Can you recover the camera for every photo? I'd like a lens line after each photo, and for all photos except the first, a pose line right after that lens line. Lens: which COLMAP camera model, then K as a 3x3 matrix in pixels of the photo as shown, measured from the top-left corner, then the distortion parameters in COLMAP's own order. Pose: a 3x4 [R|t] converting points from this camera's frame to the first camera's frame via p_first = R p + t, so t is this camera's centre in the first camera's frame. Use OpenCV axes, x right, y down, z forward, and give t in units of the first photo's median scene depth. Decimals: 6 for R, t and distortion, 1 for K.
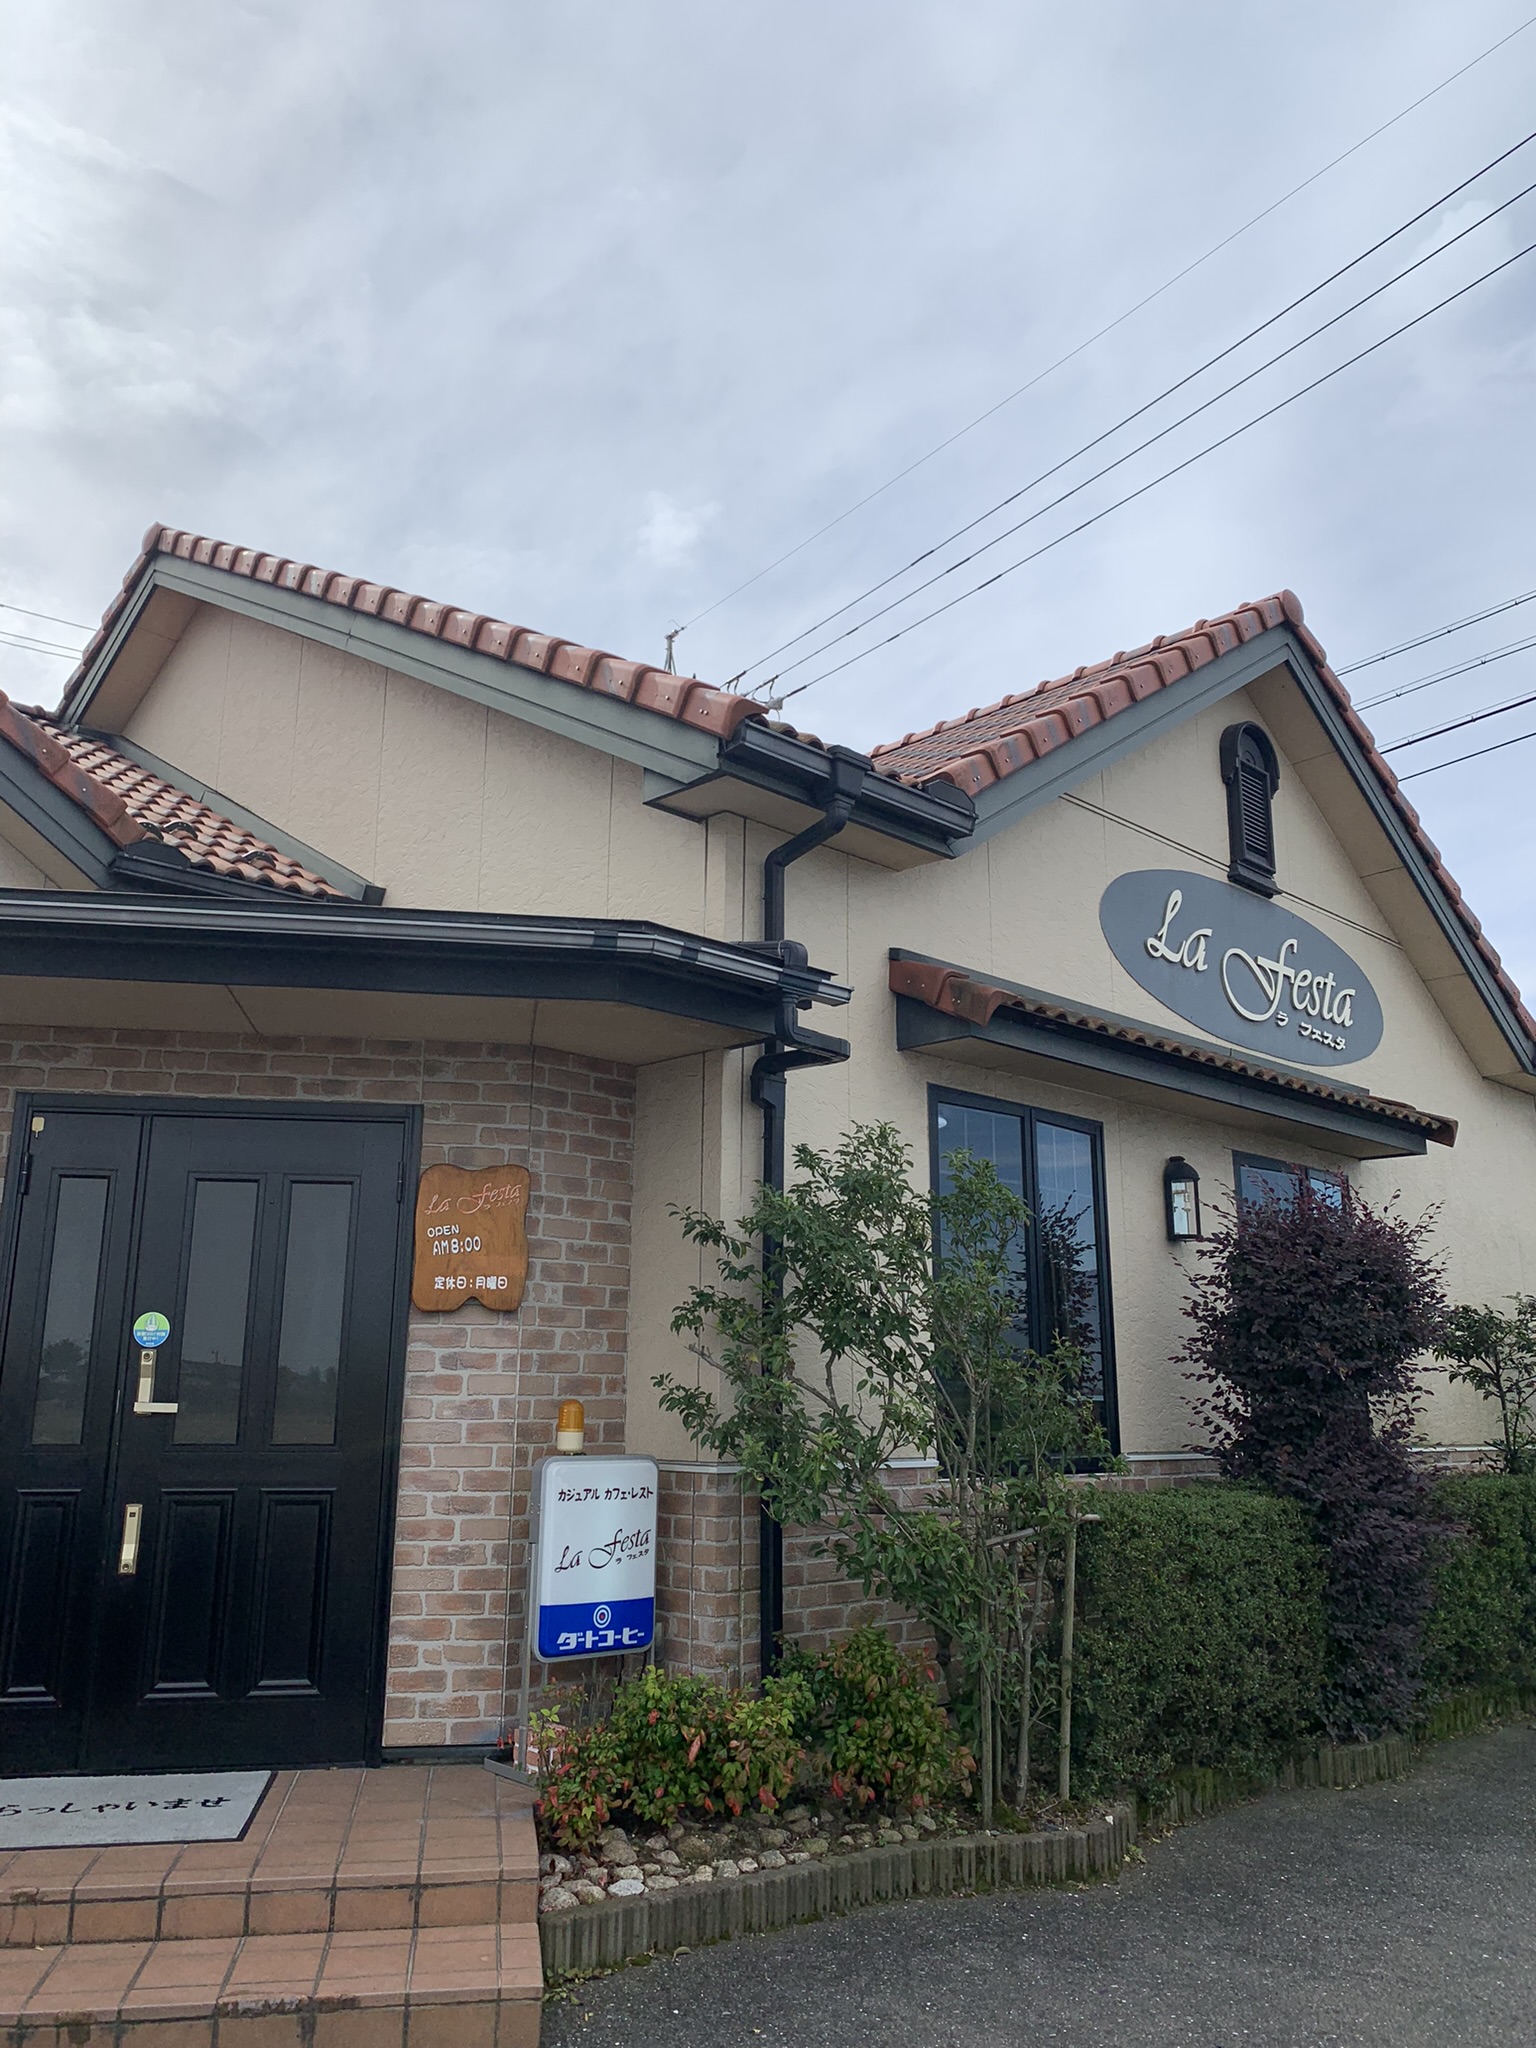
lens RADIAL K [[1460.8, 0, 769.2], [0, 1460.8, 1074.0], [0, 0, 1]] dist [0.006744, -0.000311]
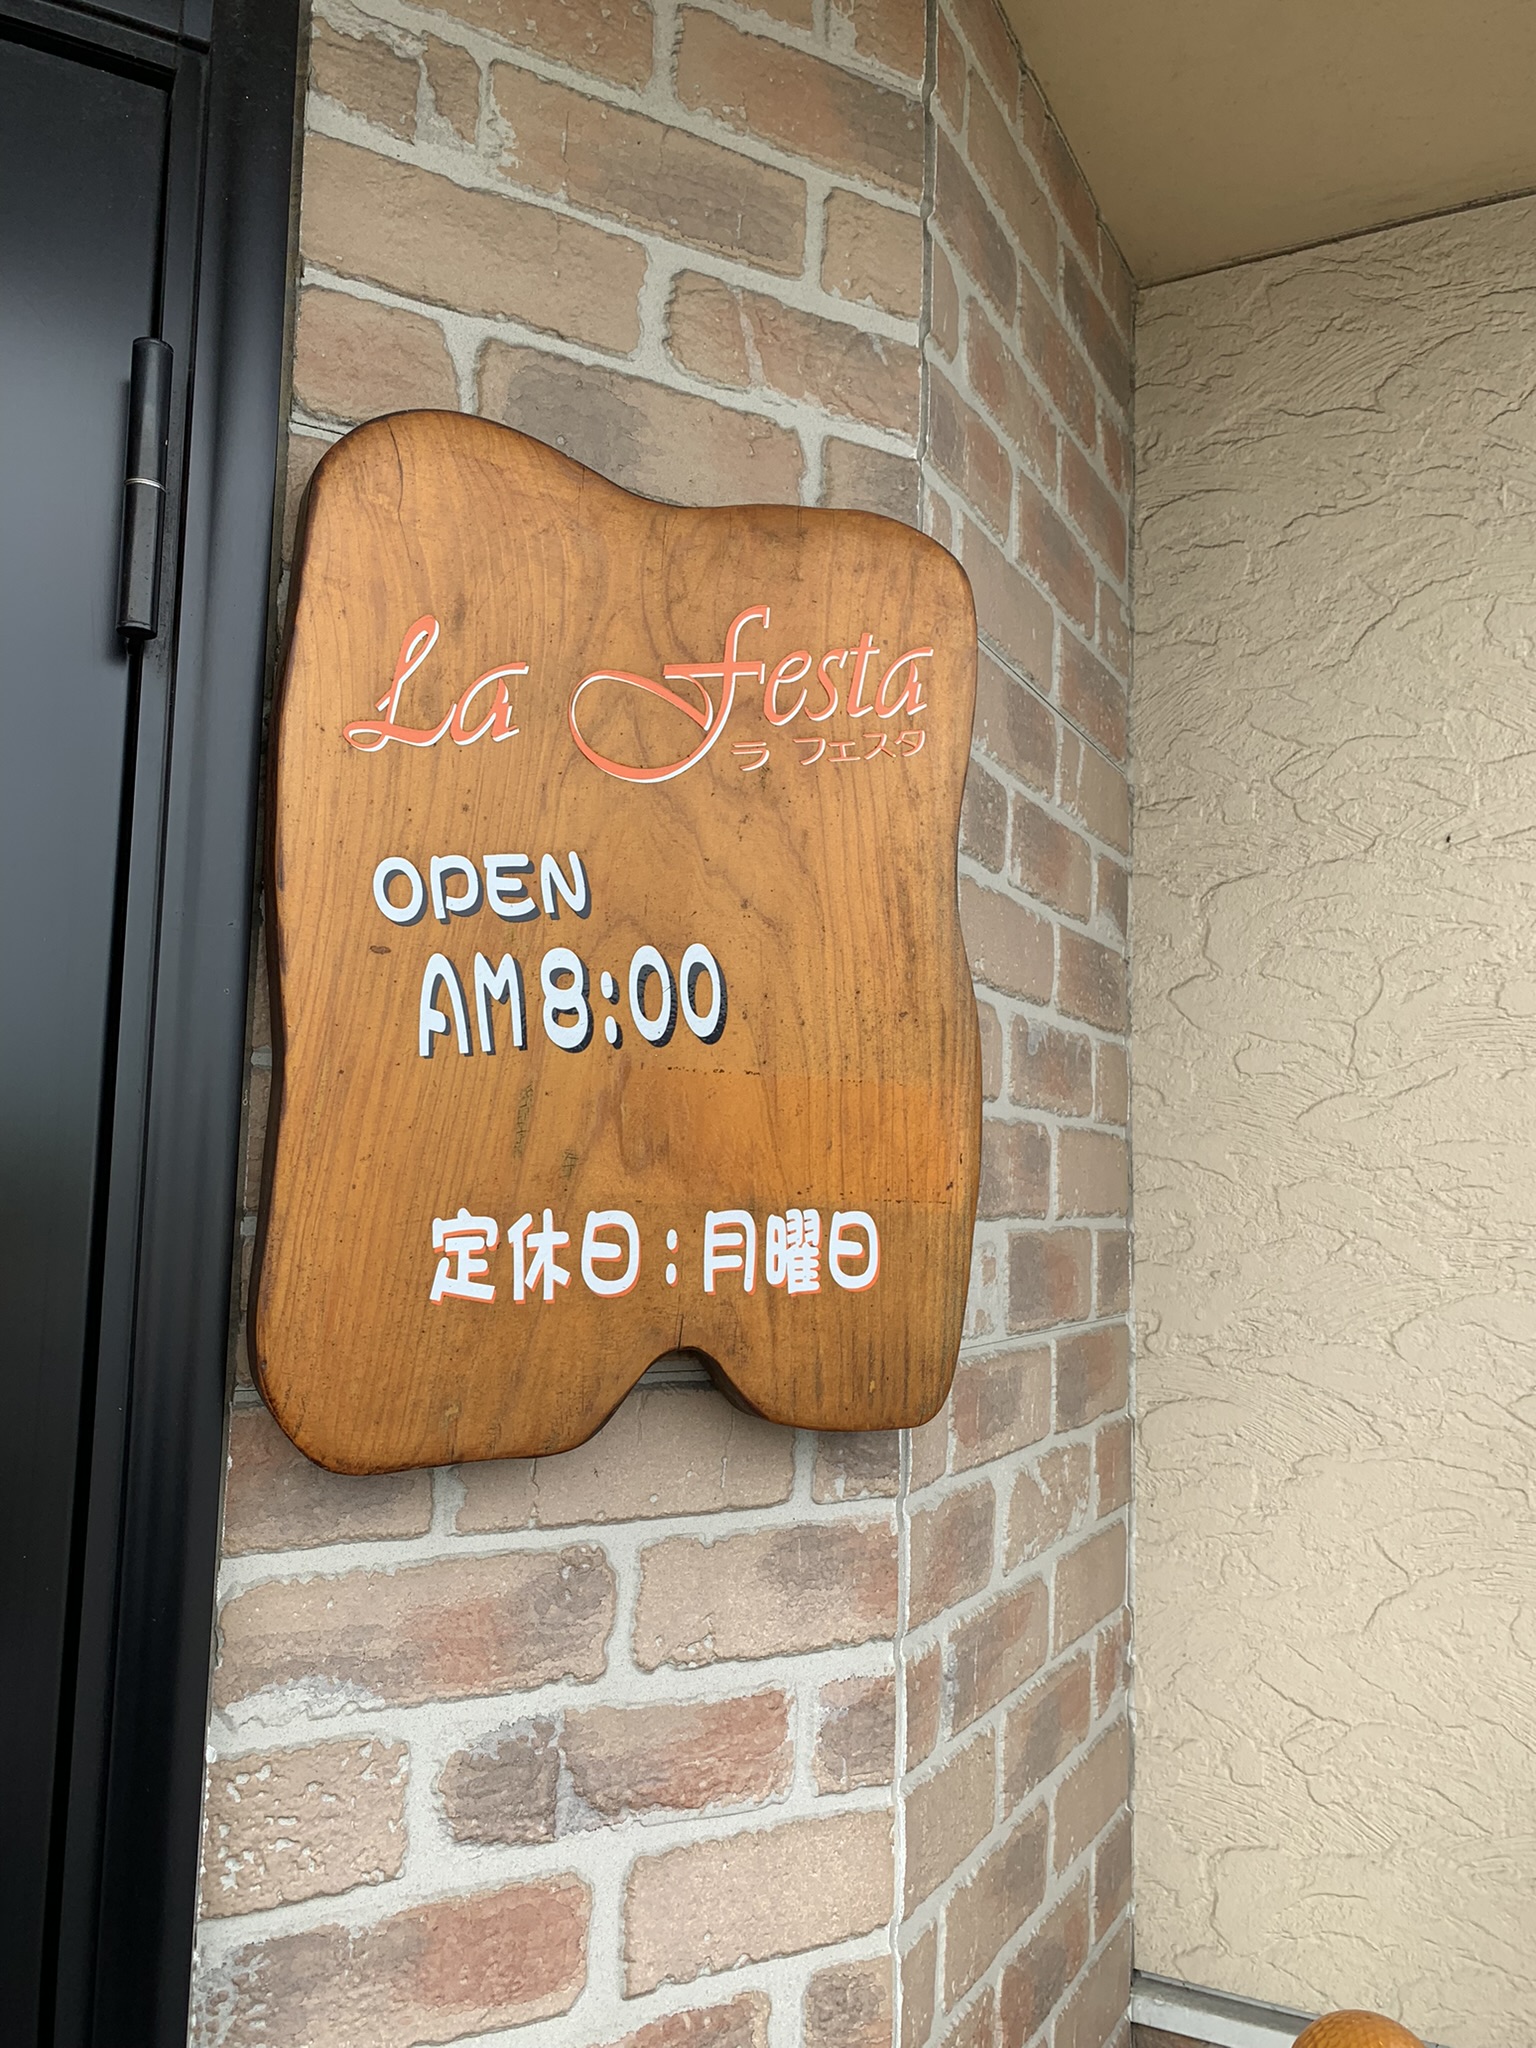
lens RADIAL K [[1460.8, 0, 769.2], [0, 1460.8, 1074.0], [0, 0, 1]] dist [0.006744, -0.000311]
pose [[0.943797, 0.045694, 0.327351, -0.240995], [-0.094061, 0.986578, 0.133477, 0.103574], [-0.316858, -0.156766, 0.935428, 0.854269]]
